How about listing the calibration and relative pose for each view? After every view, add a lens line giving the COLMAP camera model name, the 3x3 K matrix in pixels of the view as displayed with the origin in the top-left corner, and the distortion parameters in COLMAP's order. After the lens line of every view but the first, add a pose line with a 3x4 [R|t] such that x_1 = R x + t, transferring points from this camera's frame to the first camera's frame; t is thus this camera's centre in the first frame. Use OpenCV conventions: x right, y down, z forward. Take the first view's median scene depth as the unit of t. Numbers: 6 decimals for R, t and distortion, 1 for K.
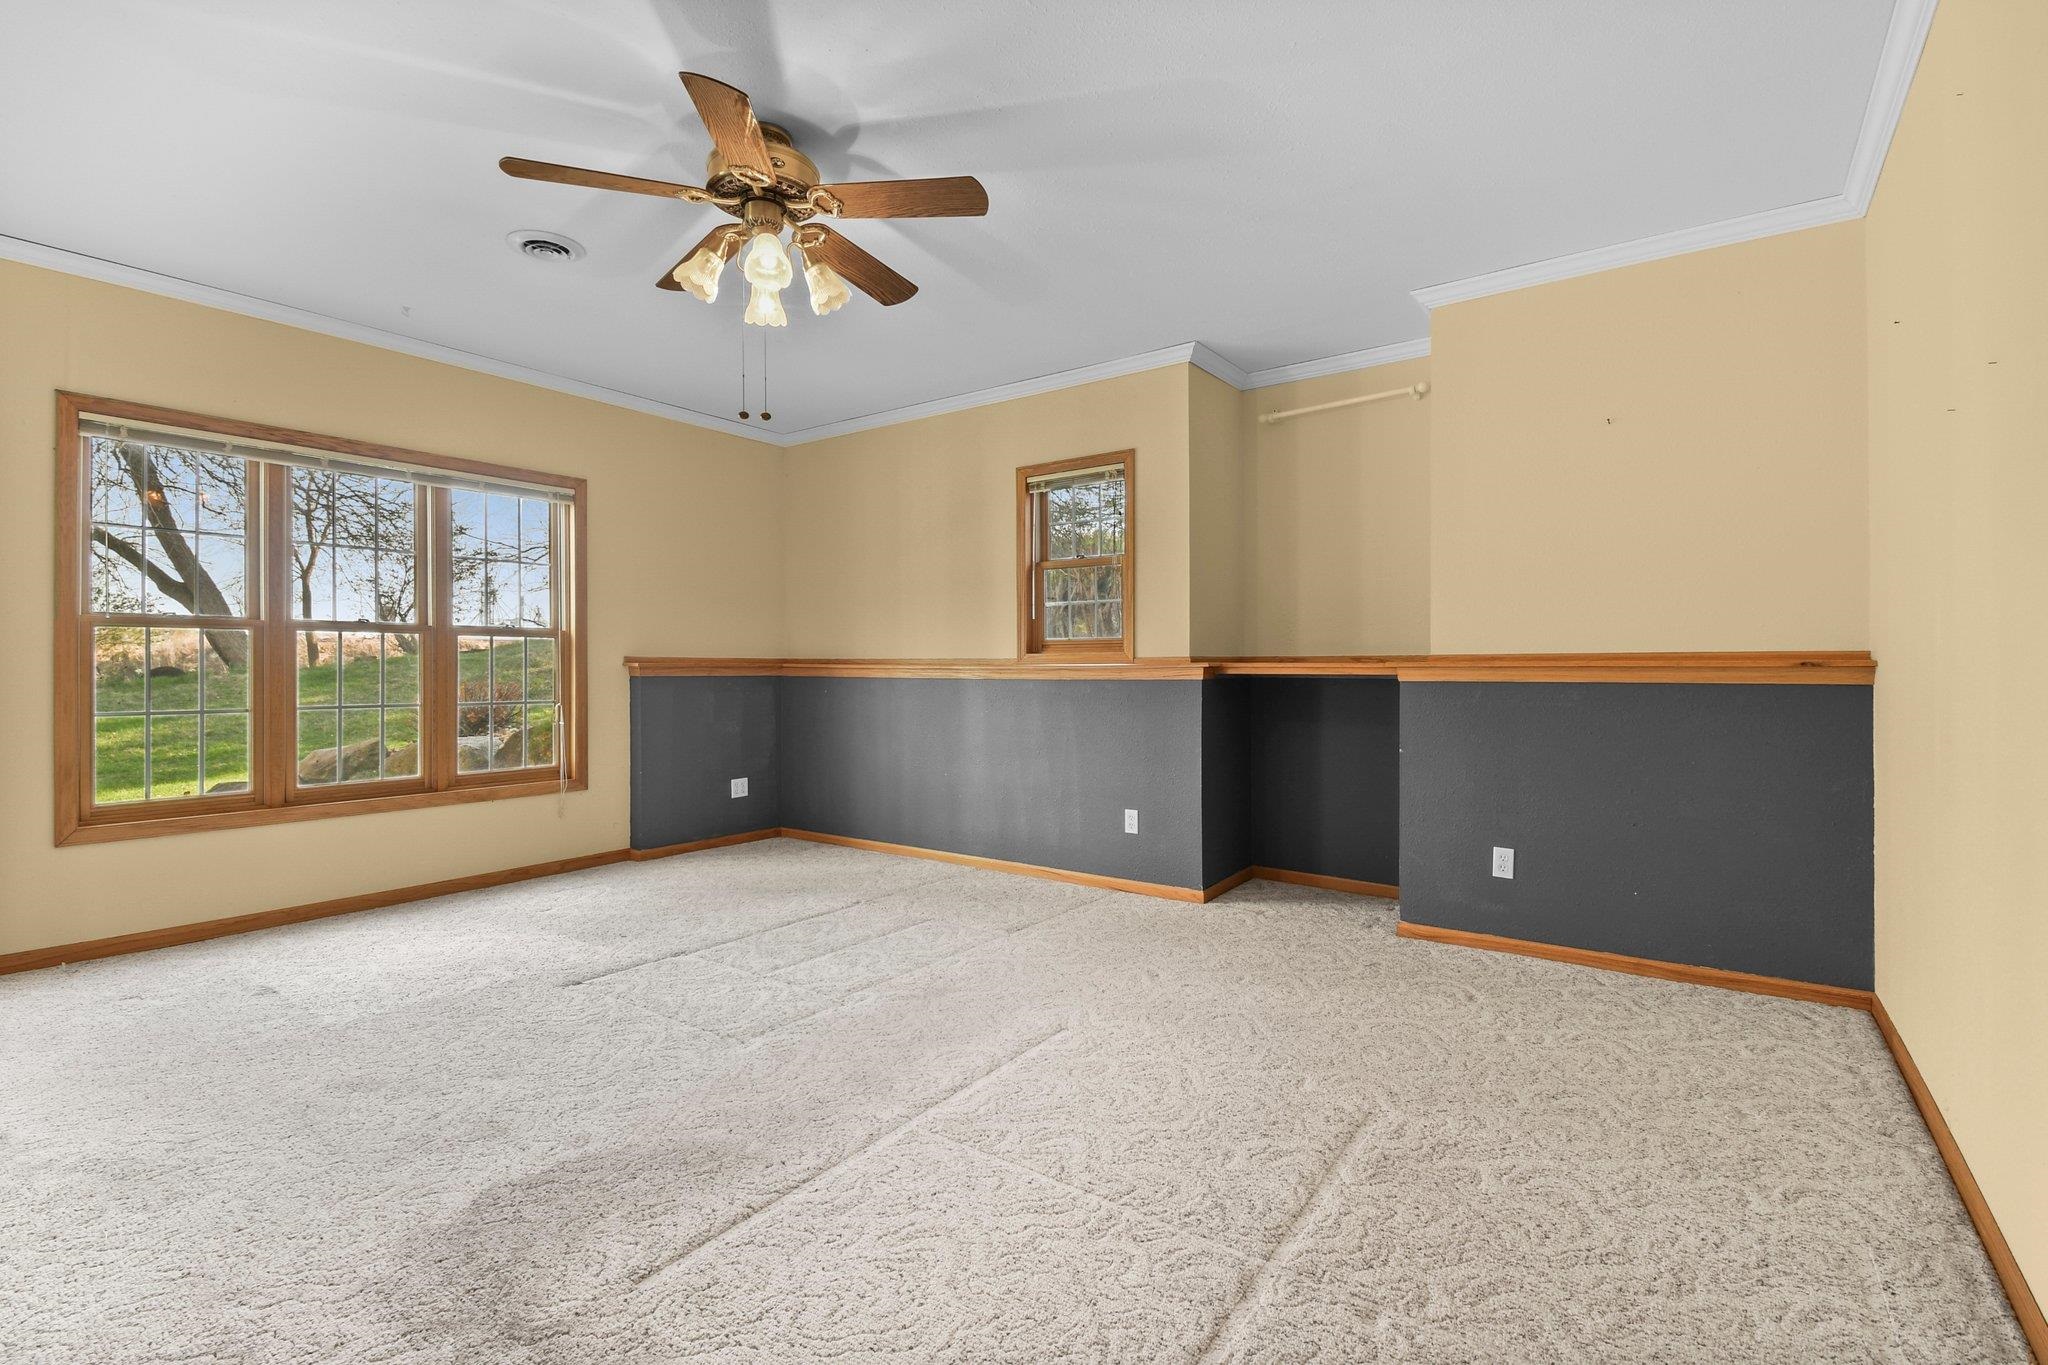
lens RADIAL K [[914.7, 0, 1032.3], [0, 914.7, 682.8], [0, 0, 1]] dist [0.035038, -0.028188]
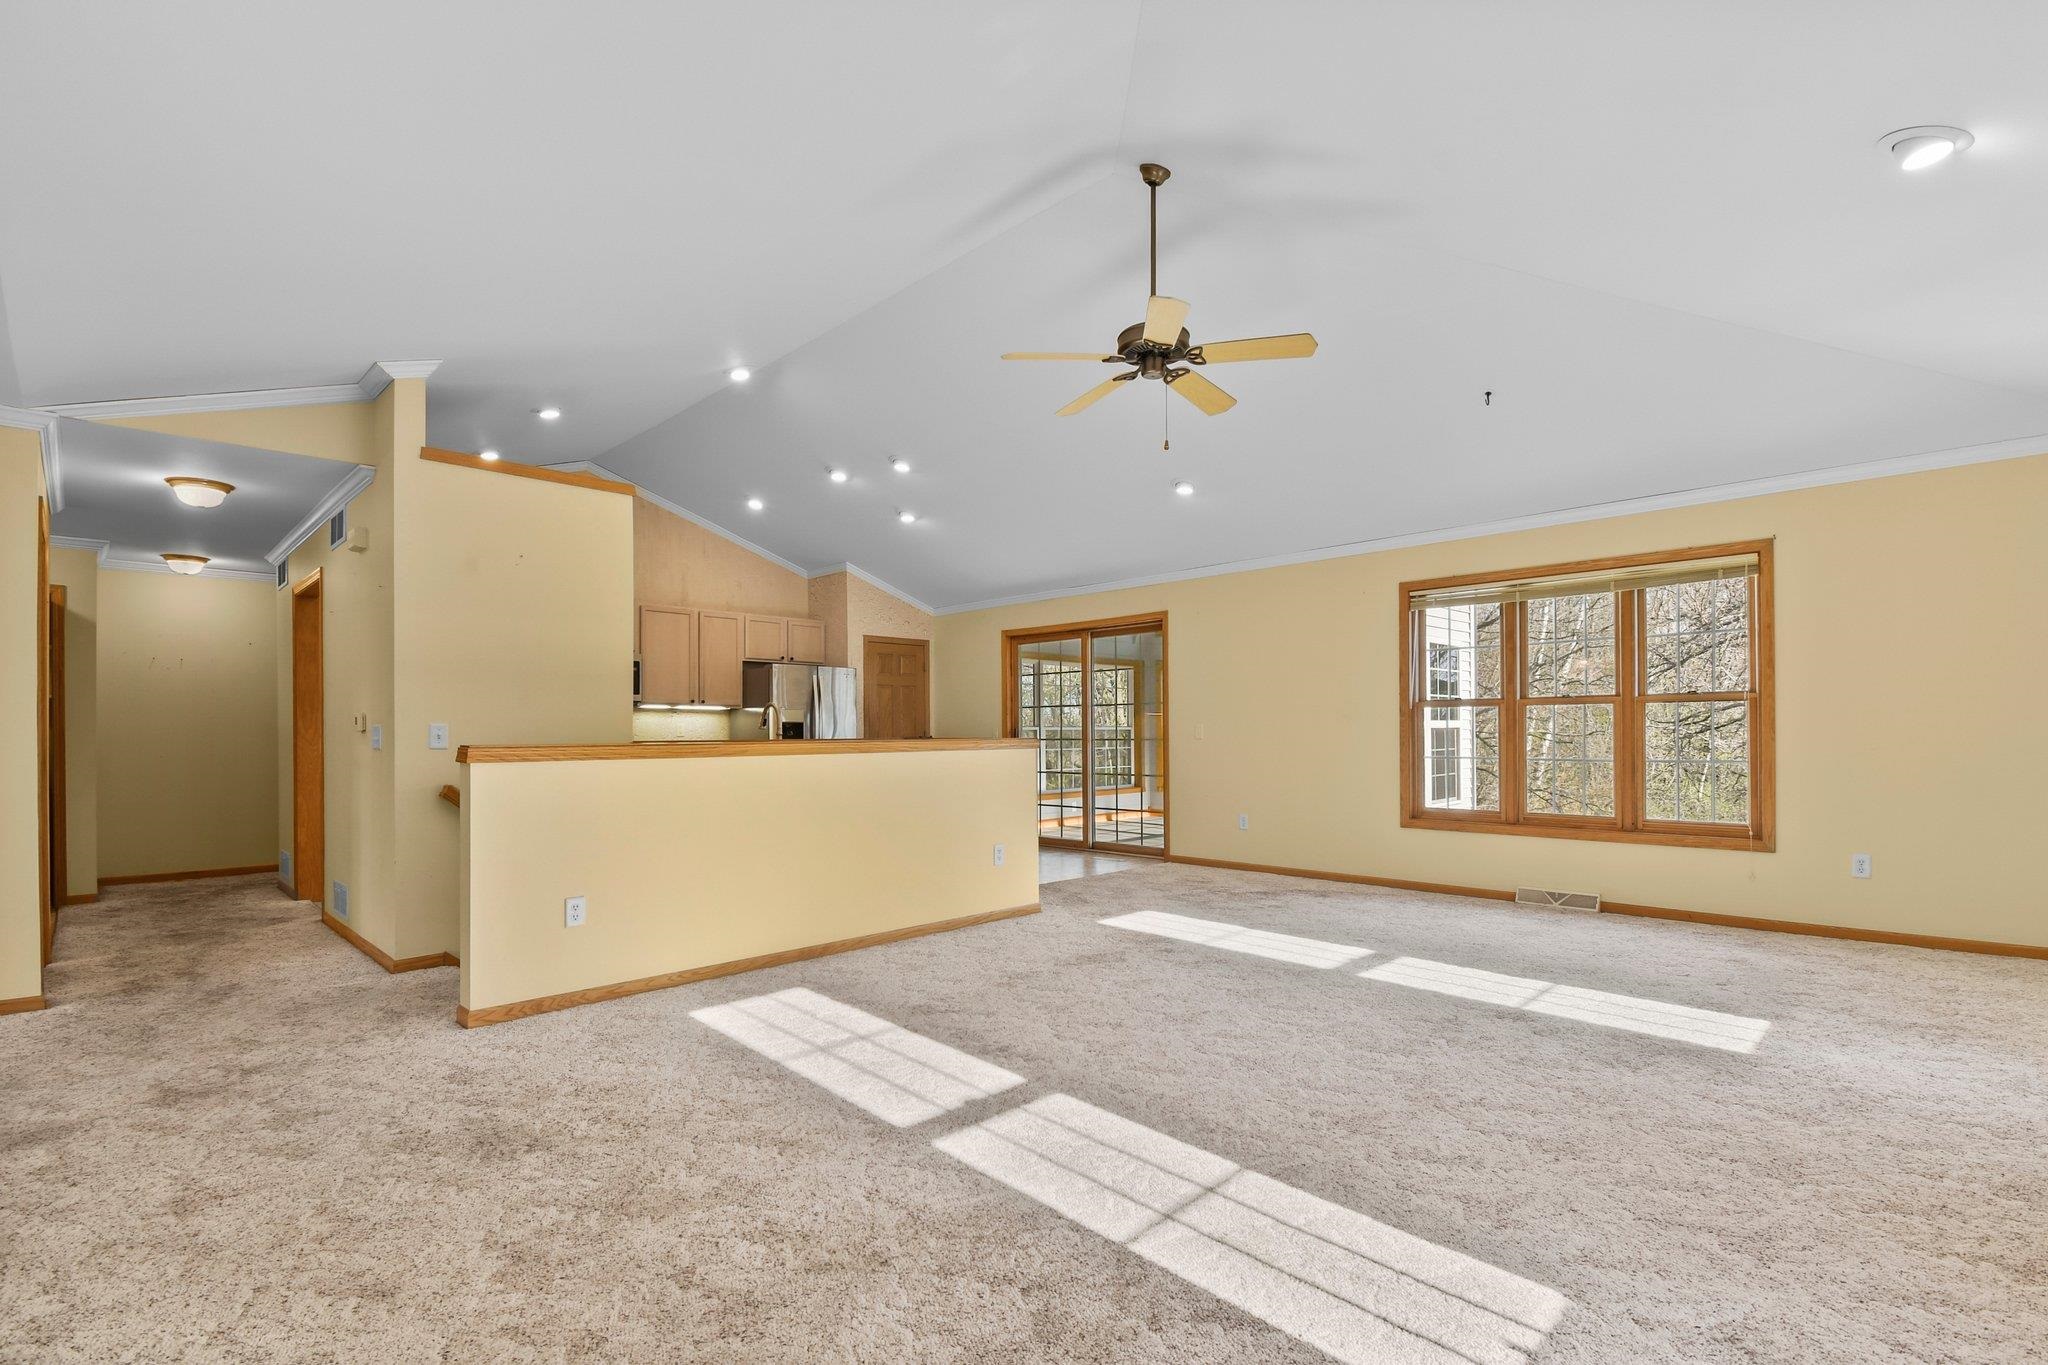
lens RADIAL K [[935.4, 0, 1039.2], [0, 935.4, 730.0], [0, 0, 1]] dist [0.035960, -0.028856]
pose [[-0.152767, 0.001366, -0.988261, 0.939490], [-0.007433, 0.999969, 0.002531, -0.018967], [0.988234, 0.007733, -0.152752, 0.545297]]
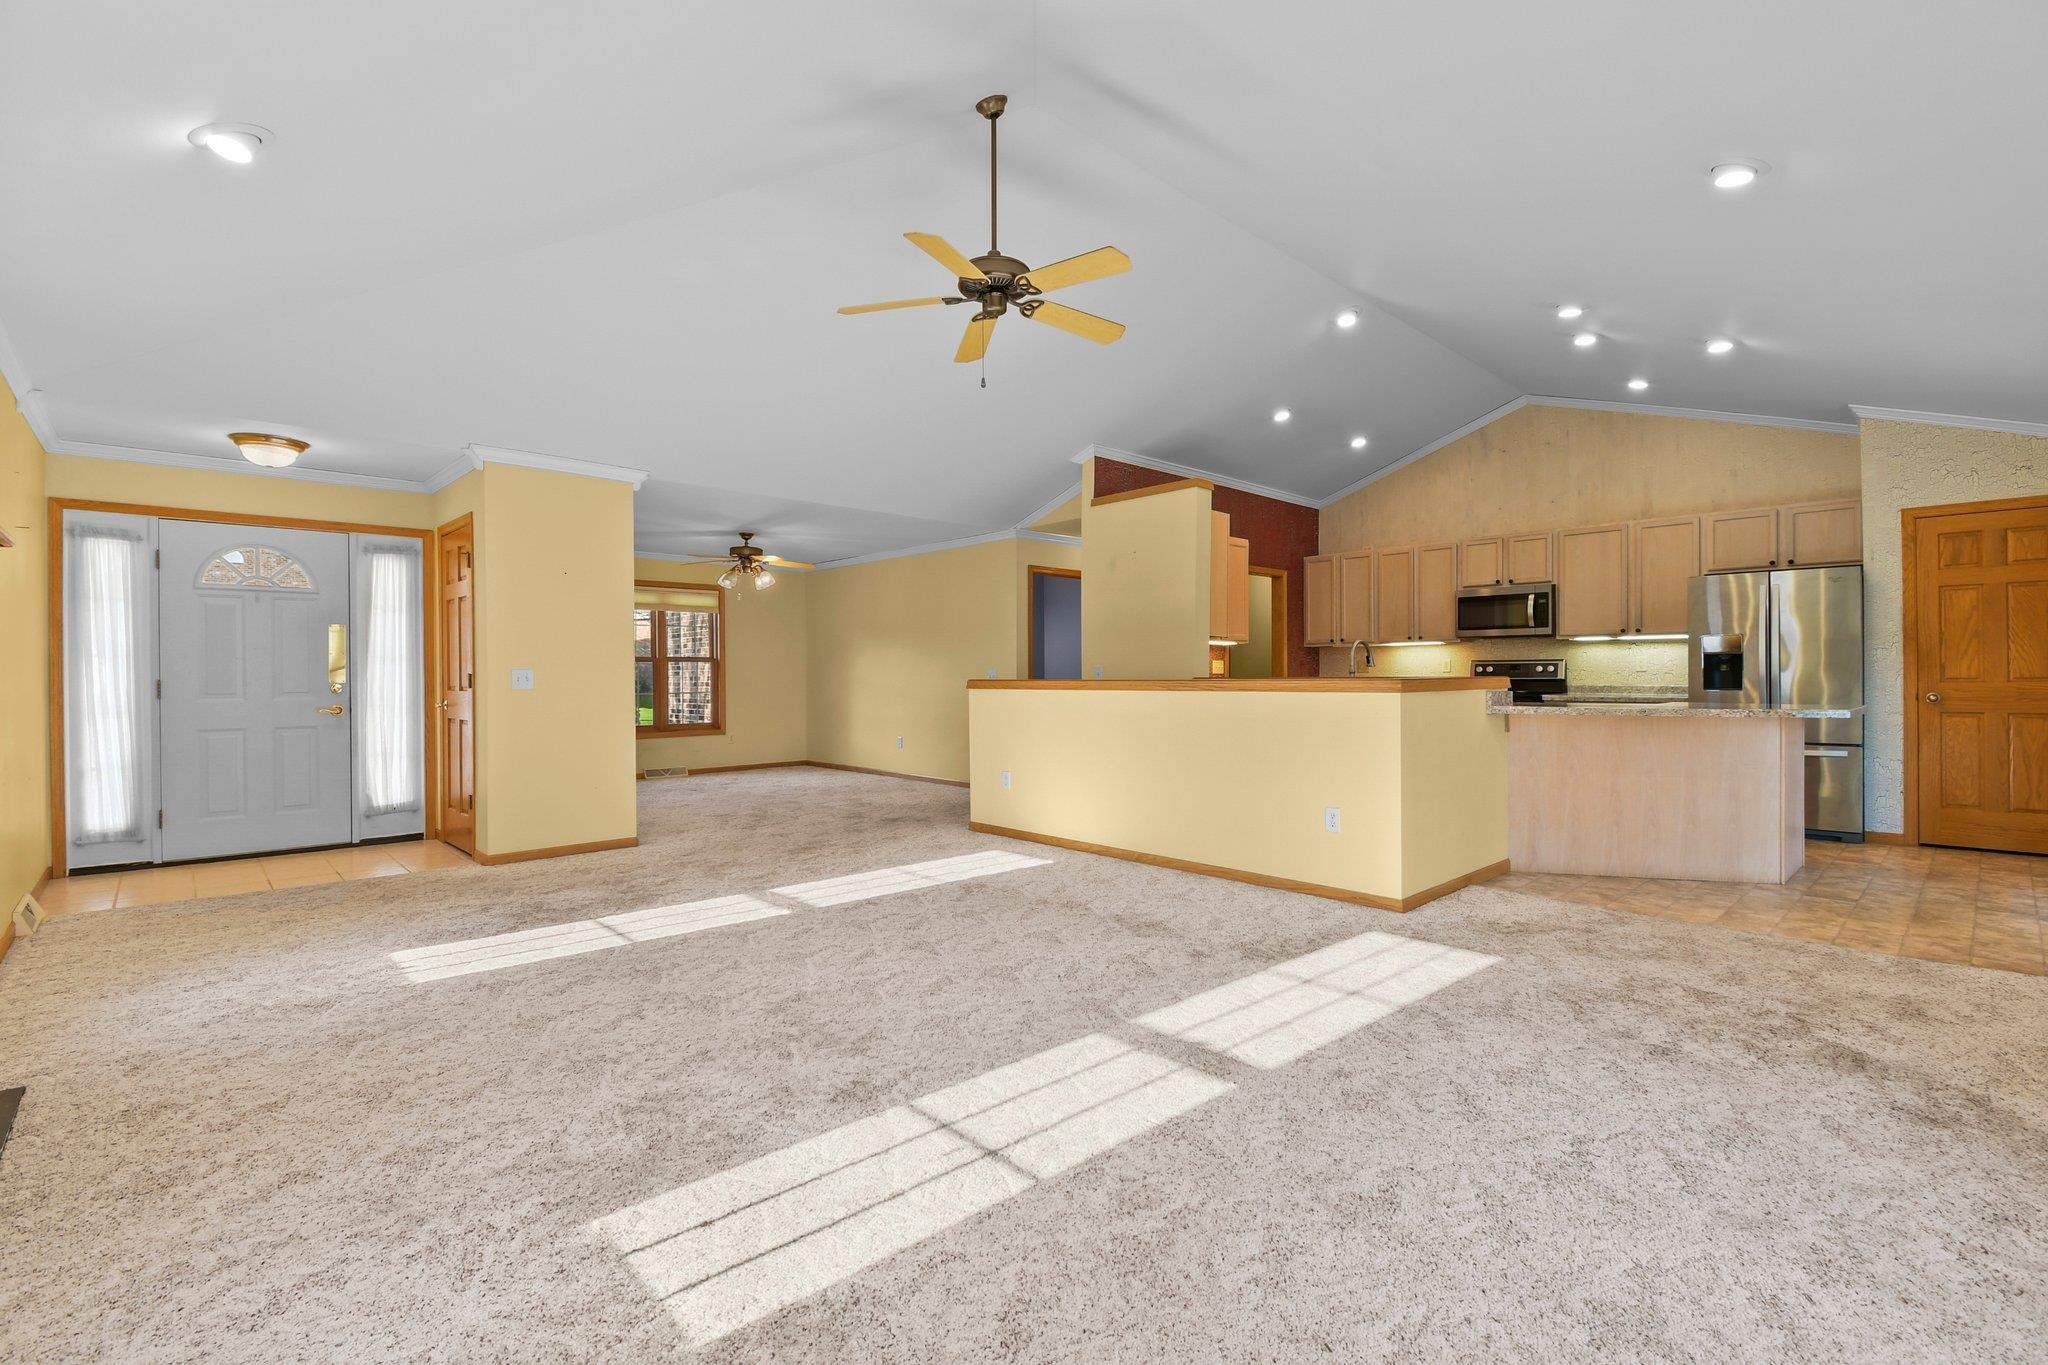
lens RADIAL K [[901.4, 0, 1021.6], [0, 901.4, 673.5], [0, 0, 1]] dist [0.036192, -0.025110]
pose [[-0.981949, 0.009251, 0.188922, -0.423246], [0.012405, 0.999803, 0.015517, -0.032364], [-0.188741, 0.017581, -0.981870, 1.554030]]
